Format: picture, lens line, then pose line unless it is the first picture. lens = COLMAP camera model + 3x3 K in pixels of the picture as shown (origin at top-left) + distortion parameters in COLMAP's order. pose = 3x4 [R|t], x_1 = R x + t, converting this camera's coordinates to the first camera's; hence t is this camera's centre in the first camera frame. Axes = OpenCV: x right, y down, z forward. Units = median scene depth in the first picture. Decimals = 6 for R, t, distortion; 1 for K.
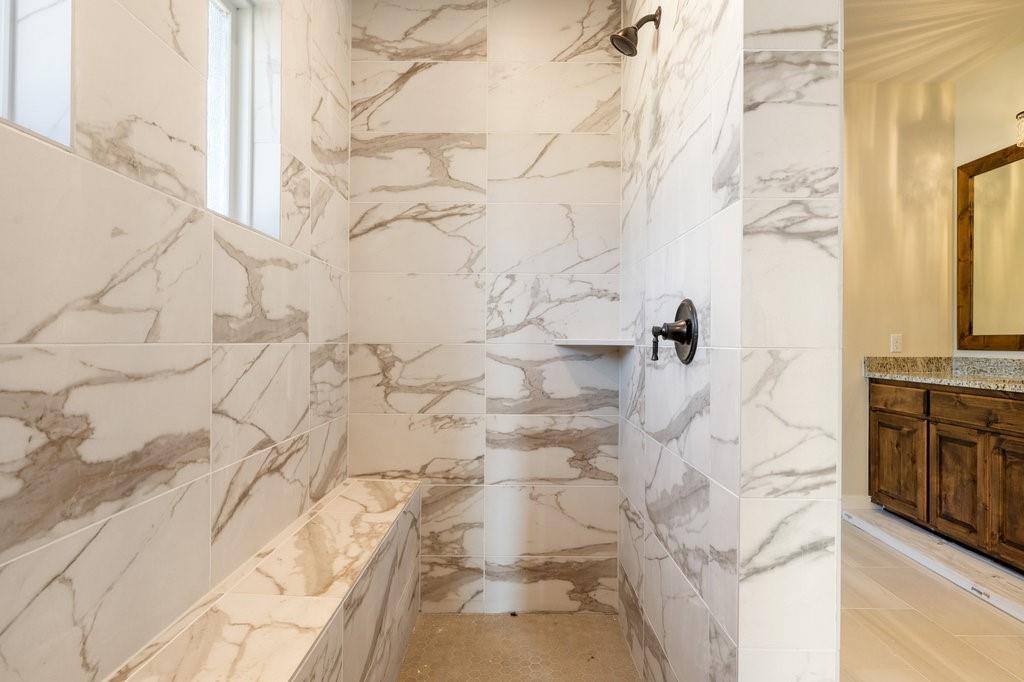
lens RADIAL K [[534.2, 0, 512.8], [0, 534.2, 339.0], [0, 0, 1]] dist [0.000470, -0.000070]
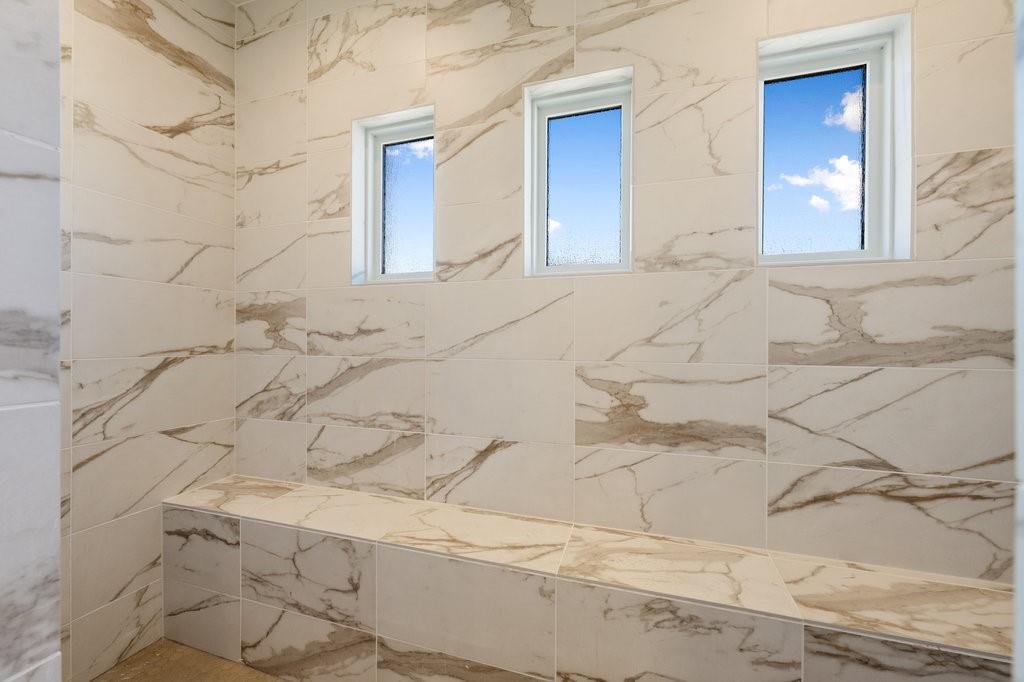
lens RADIAL K [[407.5, 0, 512.2], [0, 407.5, 341.3], [0, 0, 1]] dist [-0.000735, 0.000410]
pose [[-0.307669, -0.006602, -0.951470, 0.707581], [-0.001797, 0.999978, -0.006357, -0.050028], [0.951492, -0.000246, -0.307675, 0.829258]]
